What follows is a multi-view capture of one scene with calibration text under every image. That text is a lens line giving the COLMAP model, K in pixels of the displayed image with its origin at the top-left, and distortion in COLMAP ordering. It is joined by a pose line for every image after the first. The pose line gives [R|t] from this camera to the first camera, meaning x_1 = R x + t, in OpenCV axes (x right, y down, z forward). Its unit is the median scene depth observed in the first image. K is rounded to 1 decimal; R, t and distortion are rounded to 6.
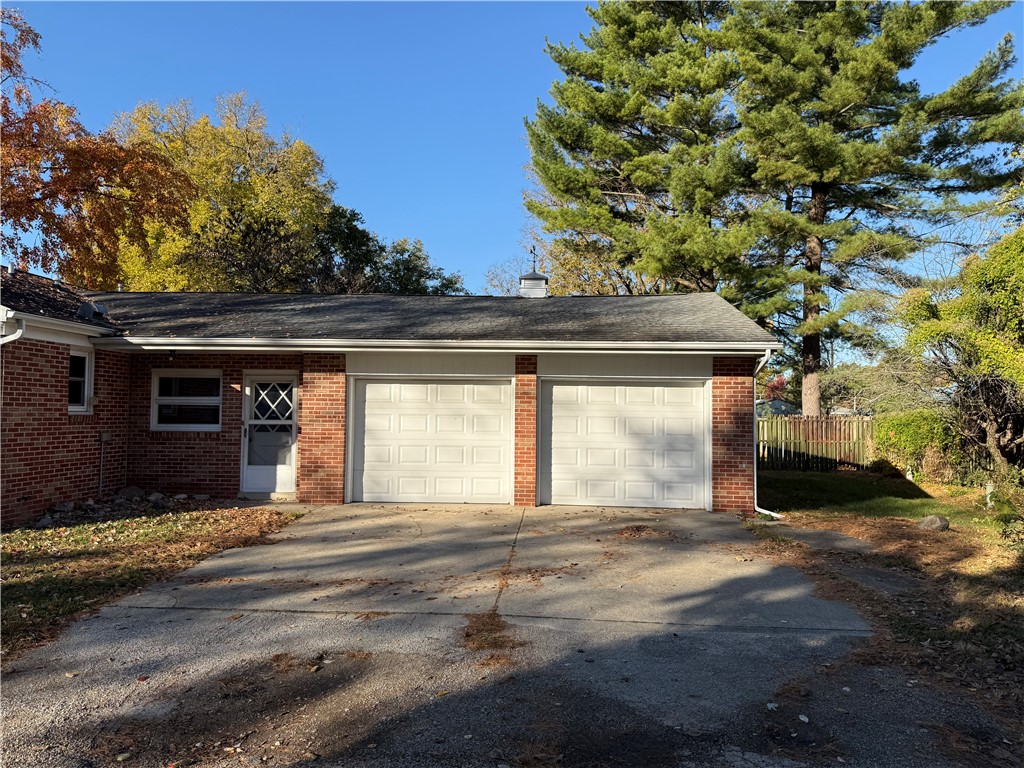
lens RADIAL K [[715.4, 0, 514.4], [0, 715.4, 390.9], [0, 0, 1]] dist [0.075334, -0.113828]
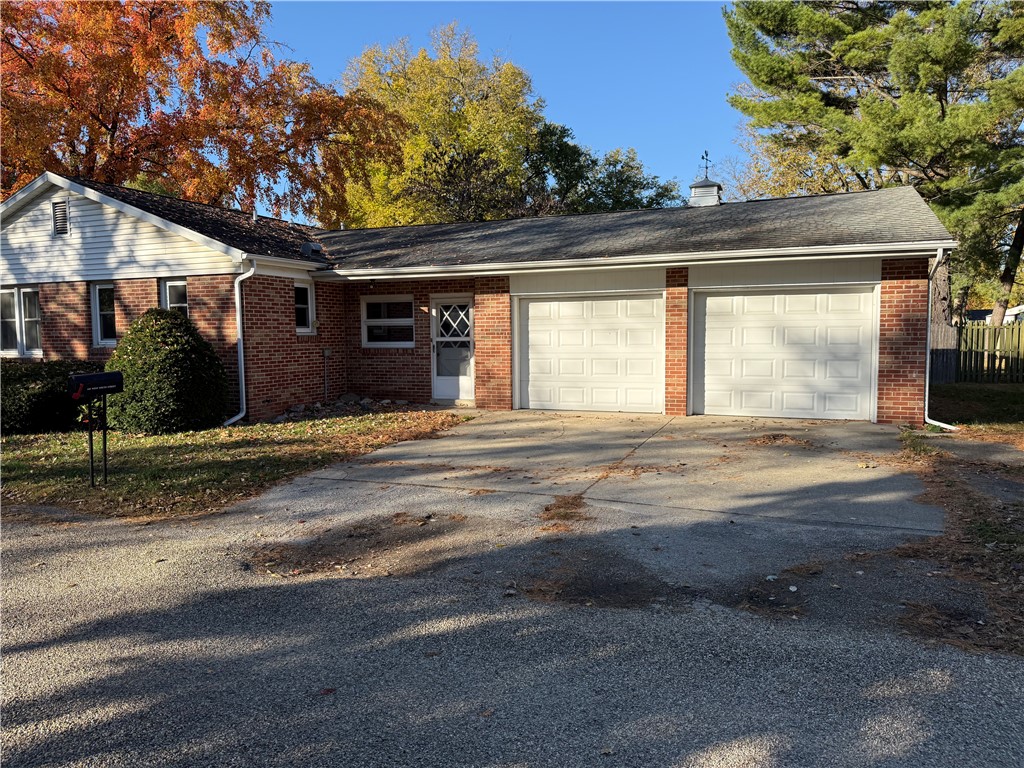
lens RADIAL K [[715.4, 0, 510.4], [0, 715.4, 391.7], [0, 0, 1]] dist [0.075334, -0.113828]
pose [[0.948547, 0.004972, -0.316597, 0.116989], [0.032486, 0.993072, 0.112924, 0.001225], [0.314965, -0.117399, 0.941814, -0.059930]]
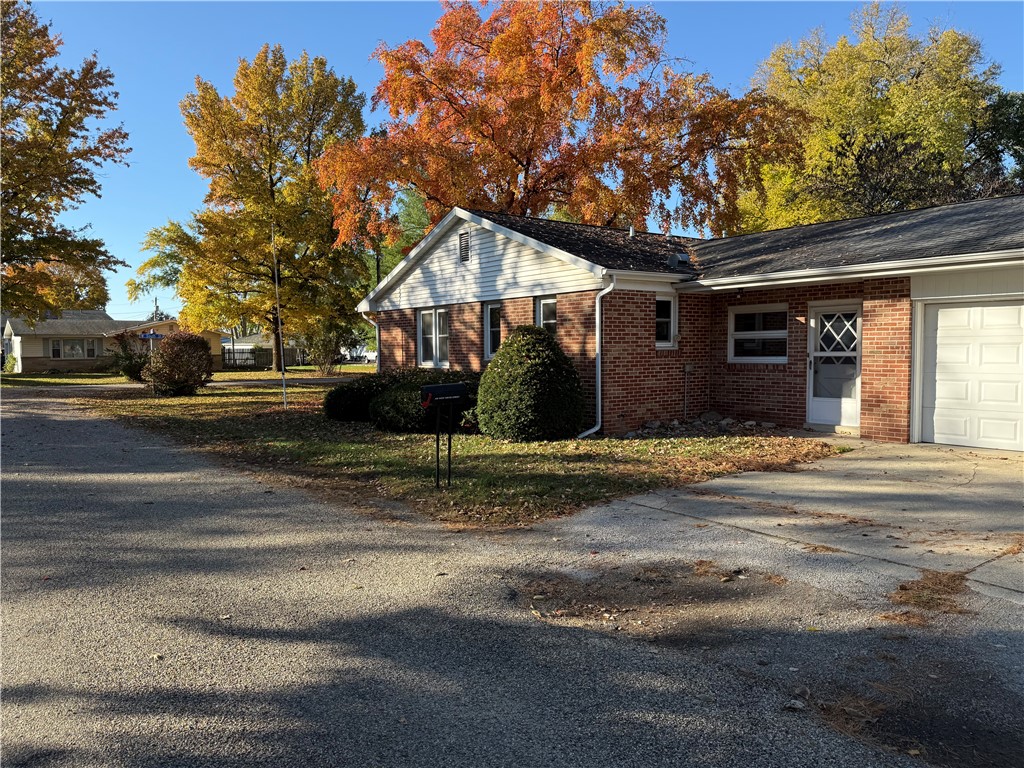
lens RADIAL K [[715.4, 0, 510.9], [0, 715.4, 394.4], [0, 0, 1]] dist [0.075334, -0.113828]
pose [[0.645200, 0.031790, -0.763352, 0.135525], [0.041837, 0.996165, 0.076847, 0.004348], [0.762867, -0.081518, 0.641396, 0.033097]]
